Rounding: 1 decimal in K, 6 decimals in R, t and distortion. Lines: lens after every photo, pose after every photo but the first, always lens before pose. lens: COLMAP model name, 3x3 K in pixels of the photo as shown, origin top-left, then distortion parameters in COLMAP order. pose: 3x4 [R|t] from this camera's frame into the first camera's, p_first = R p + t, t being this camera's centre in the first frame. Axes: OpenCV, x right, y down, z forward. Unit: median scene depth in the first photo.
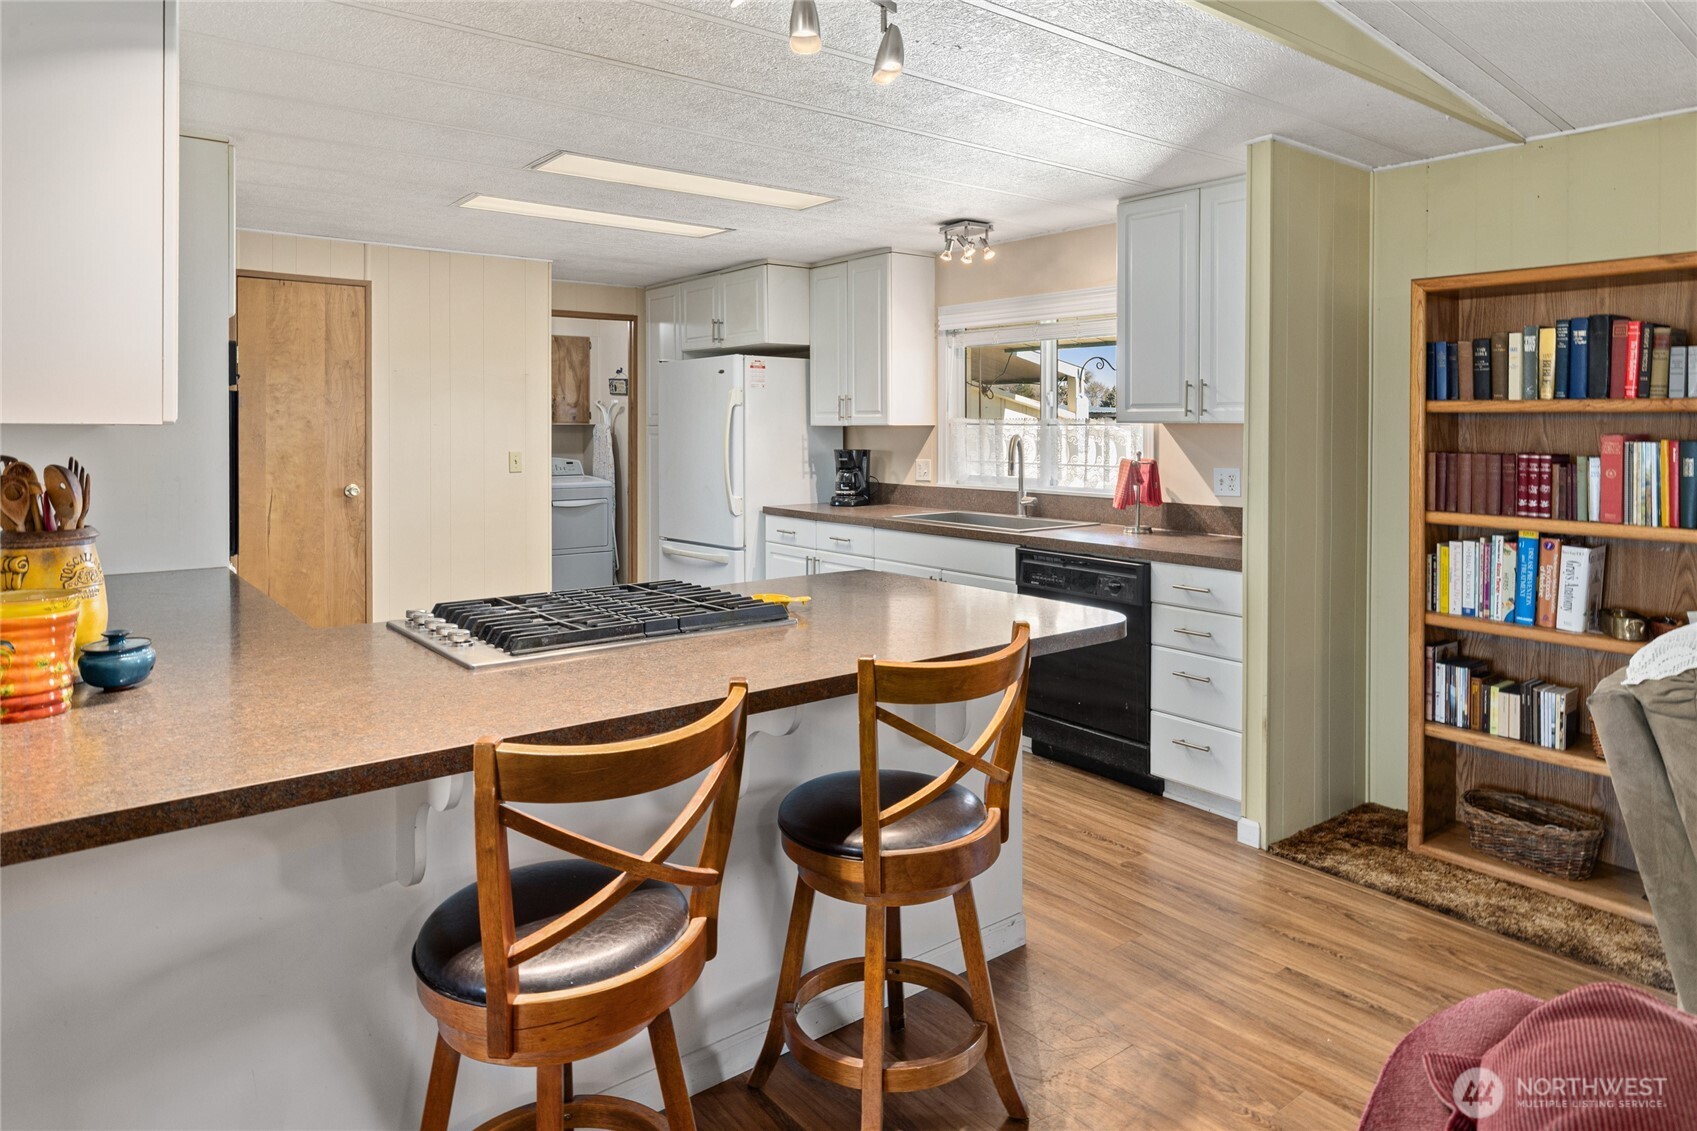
lens RADIAL K [[1013.5, 0, 792.6], [0, 1013.5, 434.4], [0, 0, 1]] dist [0.009908, 0.003033]
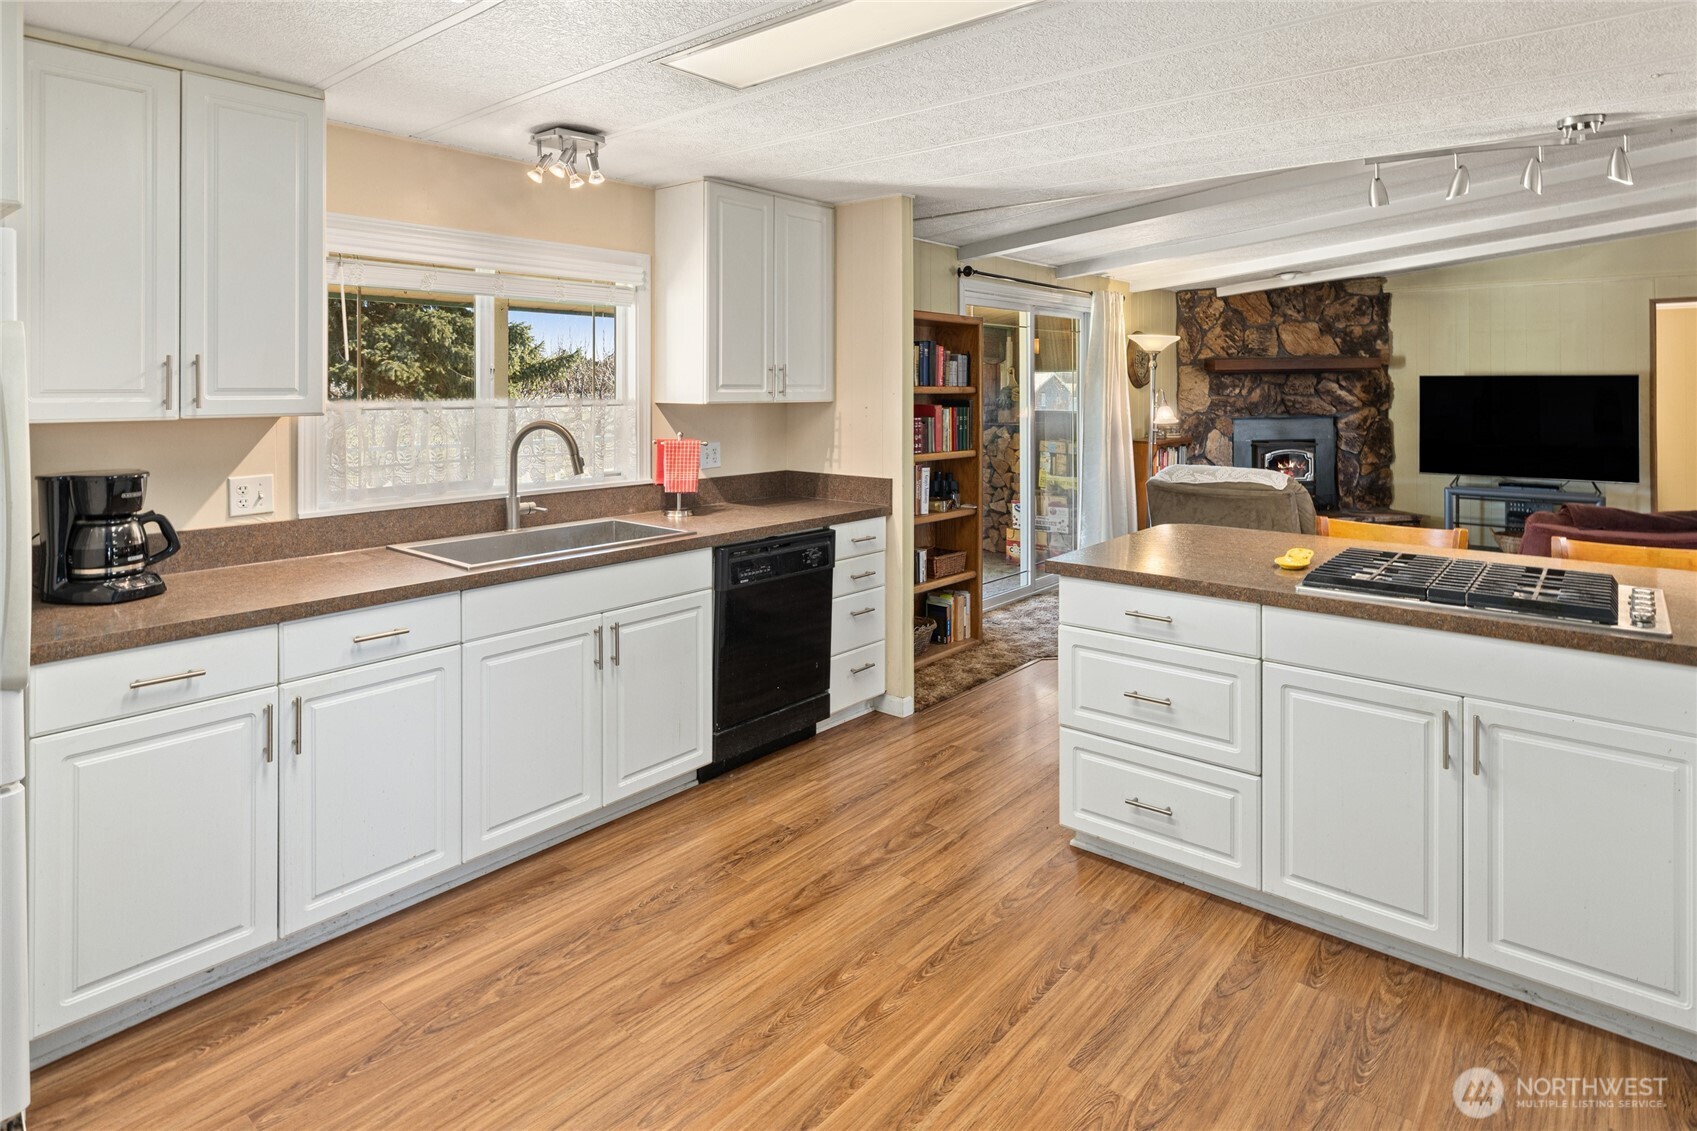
lens RADIAL K [[927.7, 0, 891.9], [0, 927.7, 389.5], [0, 0, 1]] dist [-0.002665, 0.000724]
pose [[-0.261824, -0.006942, 0.965091, -0.485634], [0.005337, 0.999948, 0.008641, -0.026154], [-0.965101, 0.007413, -0.261773, 0.881613]]
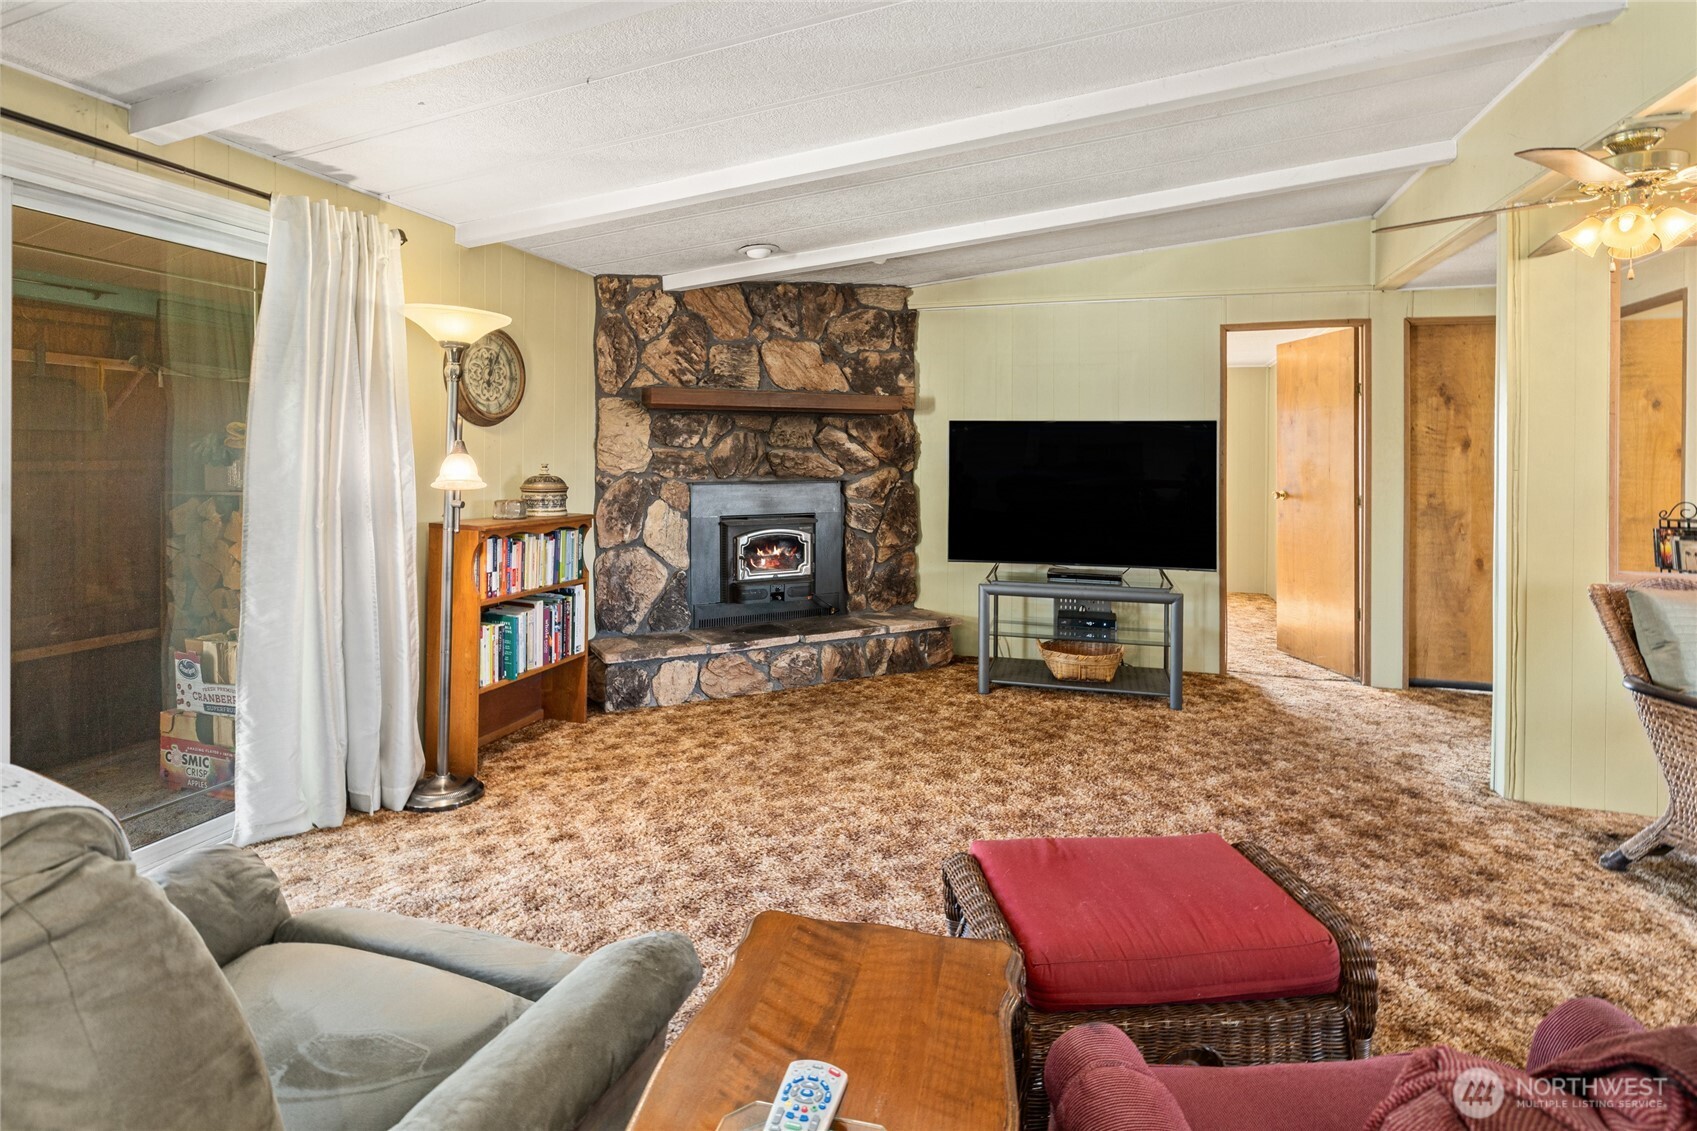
lens RADIAL K [[821.6, 0, 862.0], [0, 821.6, 480.7], [0, 0, 1]] dist [-0.007030, 0.000564]
pose [[-0.583239, -0.027449, 0.811837, 0.091068], [-0.007002, 0.999562, 0.028766, 0.013672], [-0.812270, 0.011092, -0.583176, 0.226556]]
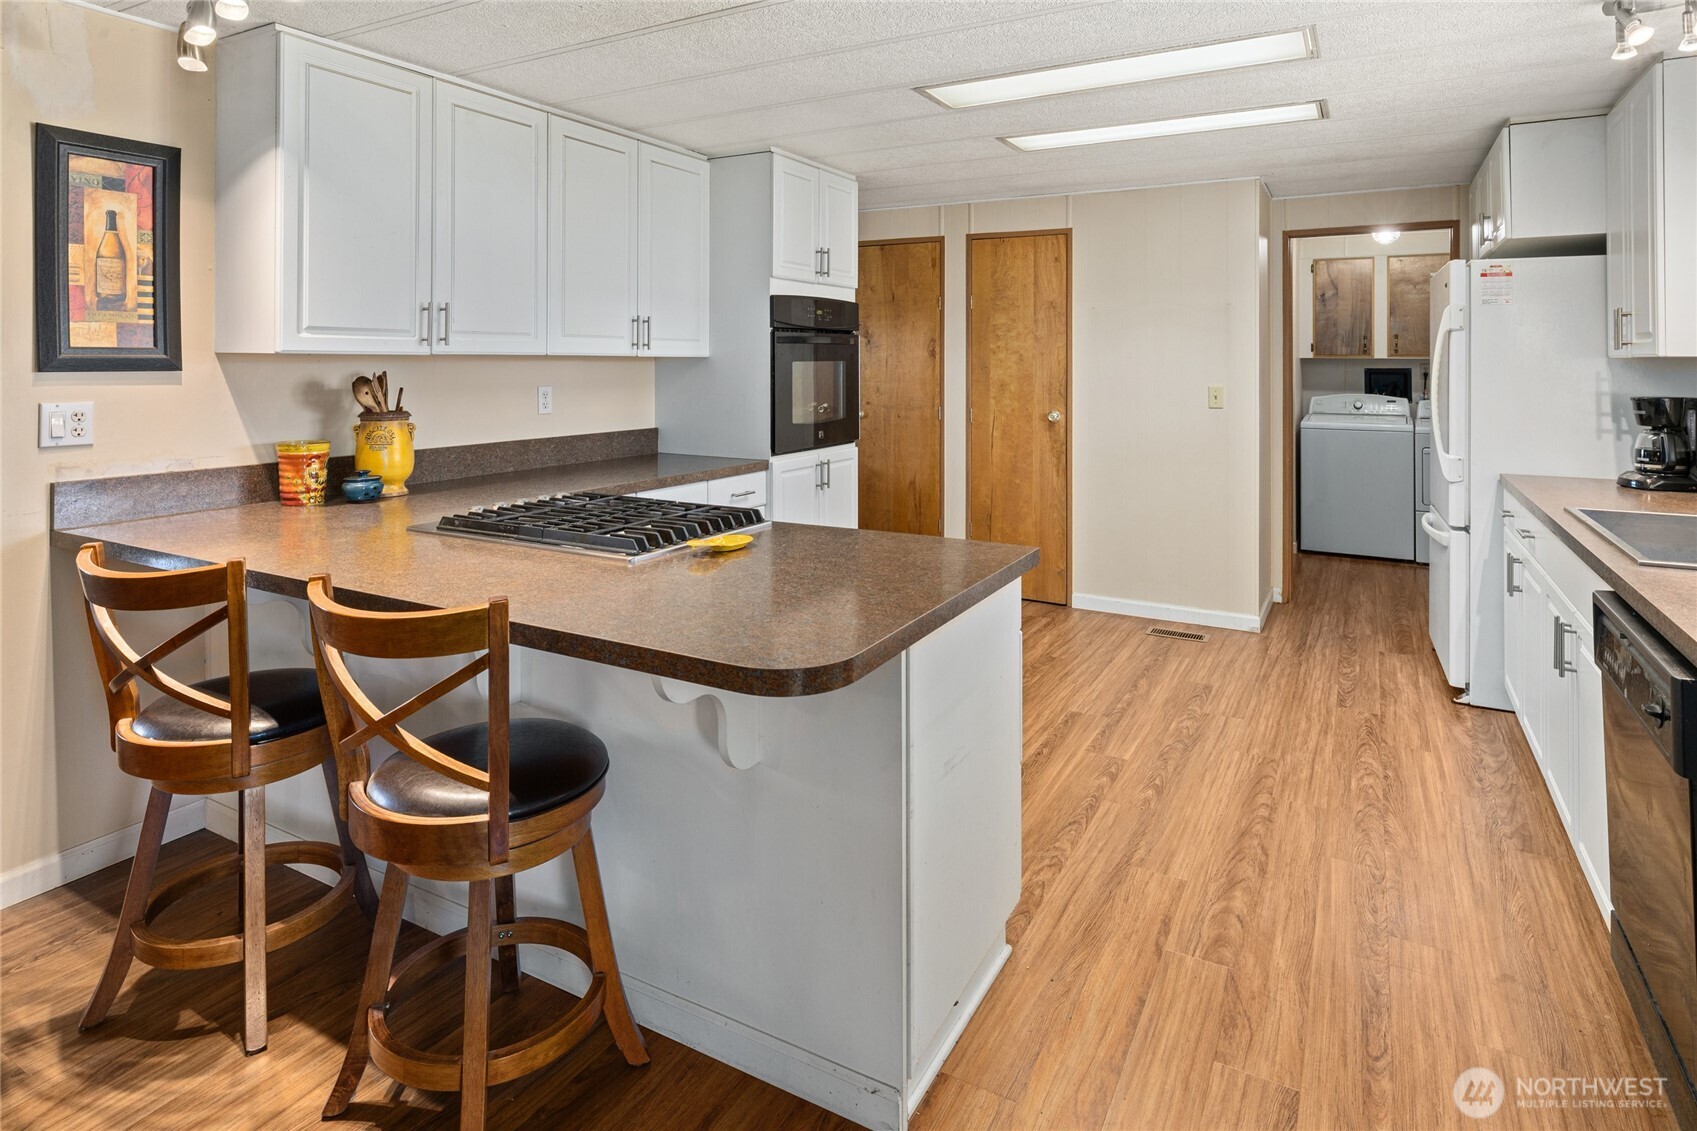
lens RADIAL K [[927.7, 0, 853.4], [0, 927.7, 358.9], [0, 0, 1]] dist [-0.002665, 0.000724]
pose [[0.412212, -0.001620, -0.911086, 0.413555], [-0.008507, 0.999948, -0.005627, -0.000859], [0.911048, 0.010070, 0.412177, 0.373578]]
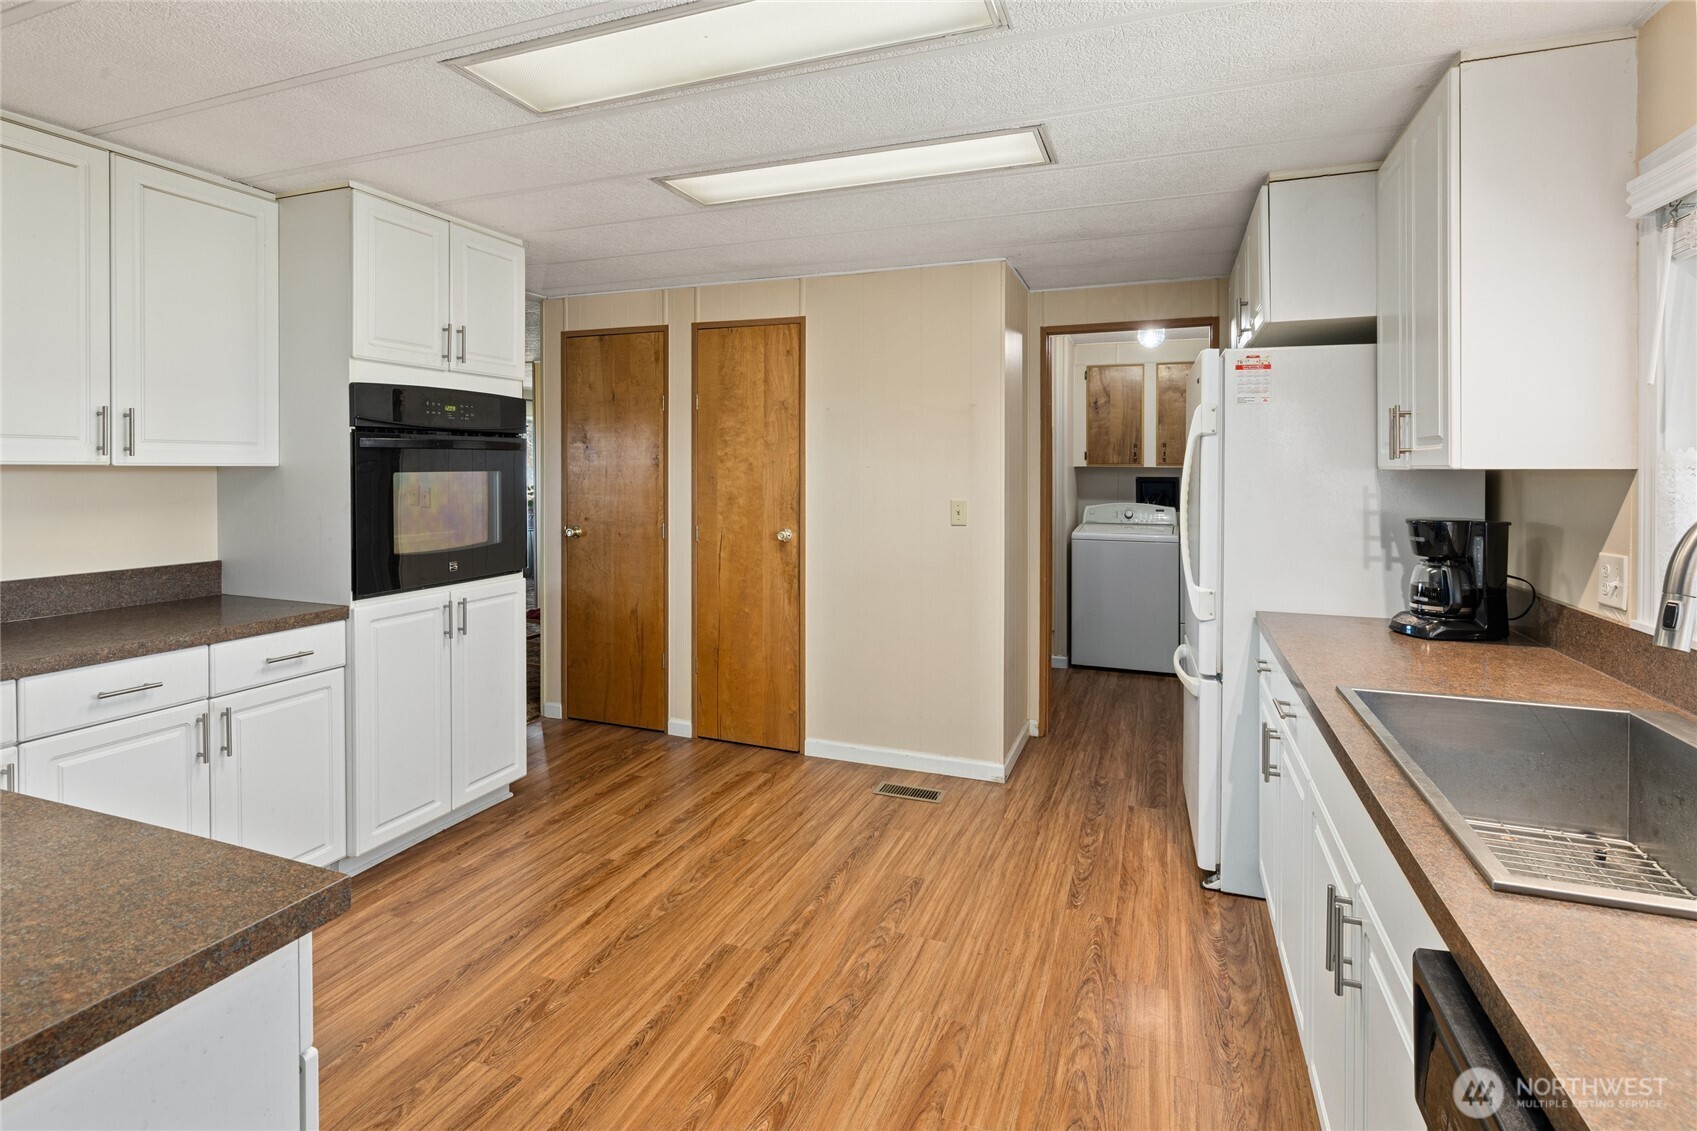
lens RADIAL K [[821.6, 0, 856.0], [0, 821.6, 473.2], [0, 0, 1]] dist [-0.007030, 0.000564]
pose [[0.542438, 0.007173, -0.840065, 0.264147], [-0.008783, 0.999957, 0.002866, -0.006480], [0.840050, 0.005824, 0.542478, 0.631871]]
